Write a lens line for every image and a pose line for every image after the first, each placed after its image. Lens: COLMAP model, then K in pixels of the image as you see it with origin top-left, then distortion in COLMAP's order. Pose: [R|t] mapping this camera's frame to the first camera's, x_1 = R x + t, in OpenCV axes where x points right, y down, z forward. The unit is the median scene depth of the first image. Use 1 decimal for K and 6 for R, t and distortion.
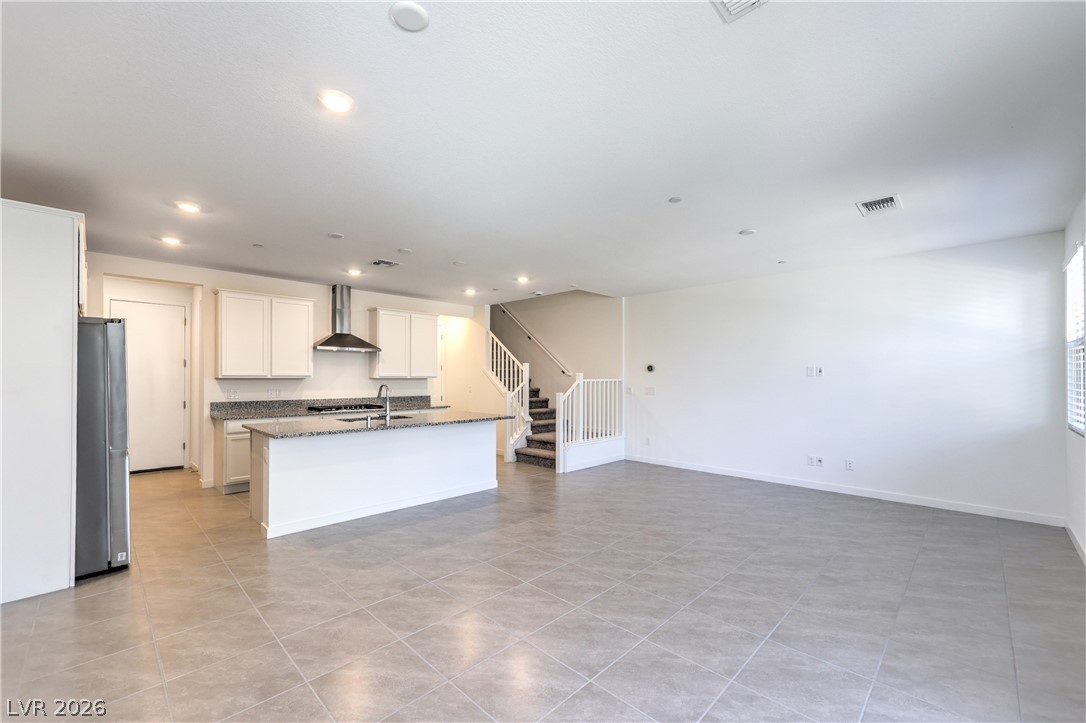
lens RADIAL K [[438.8, 0, 537.0], [0, 438.8, 368.8], [0, 0, 1]] dist [0.005859, -0.000170]
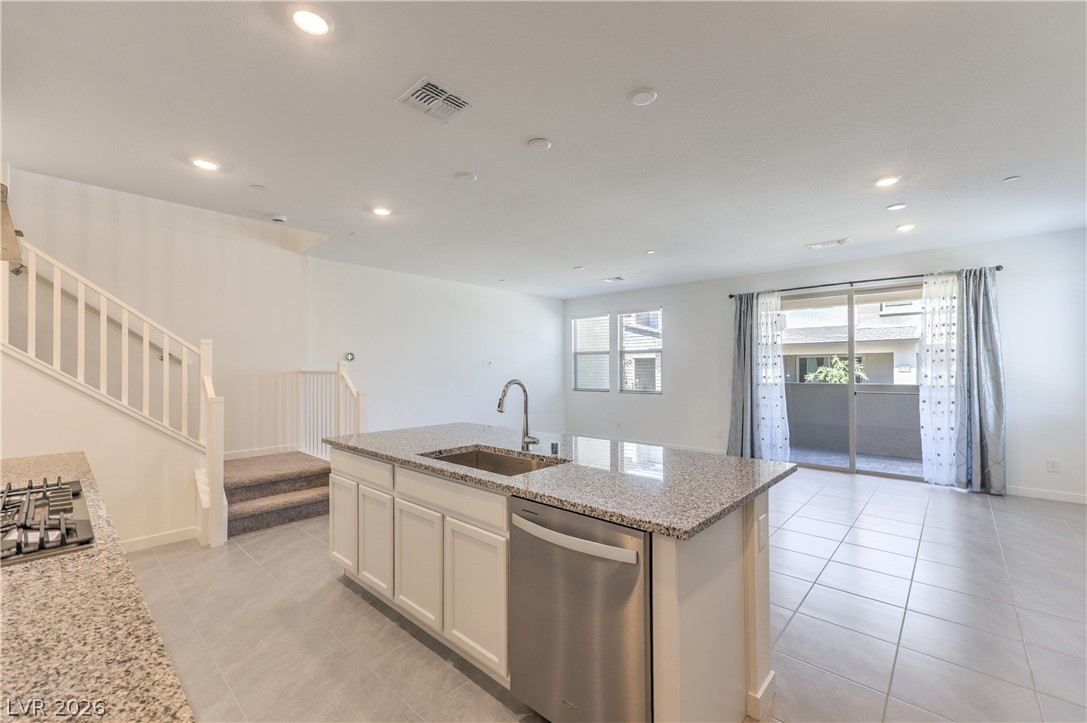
lens RADIAL K [[439.2, 0, 542.0], [0, 439.2, 362.9], [0, 0, 1]] dist [0.005859, -0.000170]
pose [[-0.037812, 0.014458, 0.999180, -1.029112], [-0.017186, 0.999738, -0.015117, 0.031679], [-0.999137, -0.017743, -0.037554, 1.252199]]
